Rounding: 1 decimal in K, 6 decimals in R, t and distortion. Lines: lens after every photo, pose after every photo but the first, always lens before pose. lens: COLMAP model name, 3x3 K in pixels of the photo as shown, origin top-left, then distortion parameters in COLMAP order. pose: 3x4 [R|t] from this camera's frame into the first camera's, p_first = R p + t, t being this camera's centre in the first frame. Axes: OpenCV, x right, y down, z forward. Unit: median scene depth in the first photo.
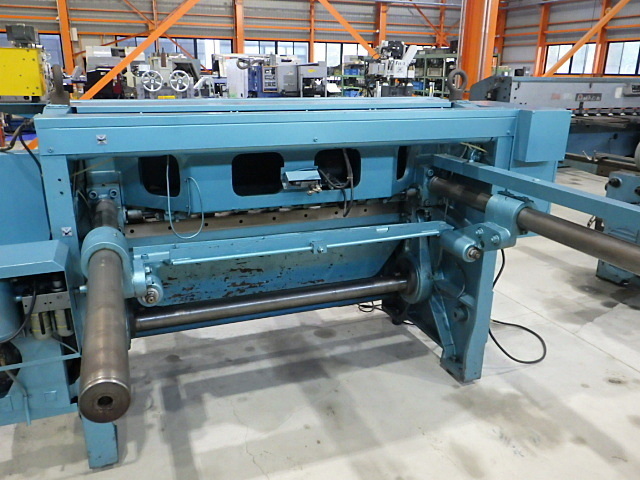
lens RADIAL K [[532.5, 0, 319.7], [0, 532.5, 239.7], [0, 0, 1]] dist [-0.009296, -0.004687]
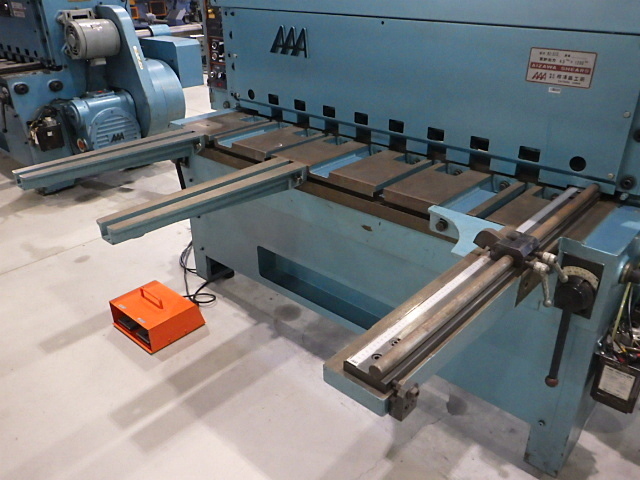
lens RADIAL K [[532.5, 0, 321.5], [0, 532.5, 240.2], [0, 0, 1]] dist [-0.009296, -0.004687]
pose [[-0.456268, -0.415546, 0.786855, -0.657085], [0.277232, 0.773870, 0.569445, -0.380936], [-0.845554, 0.477961, -0.237889, 1.231692]]
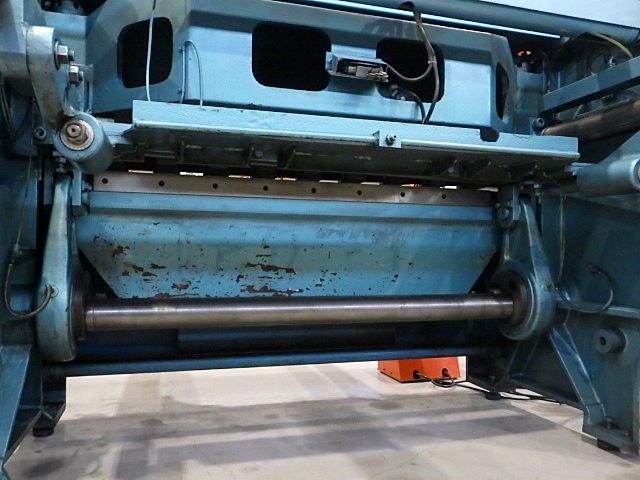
lens RADIAL K [[532.5, 0, 320.7], [0, 532.5, 240.1], [0, 0, 1]] dist [-0.009296, -0.004687]
pose [[0.997111, -0.002642, -0.075912, -0.022500], [-0.022808, 0.942863, -0.332400, 0.229643], [0.072453, 0.333171, 0.940079, 0.341369]]
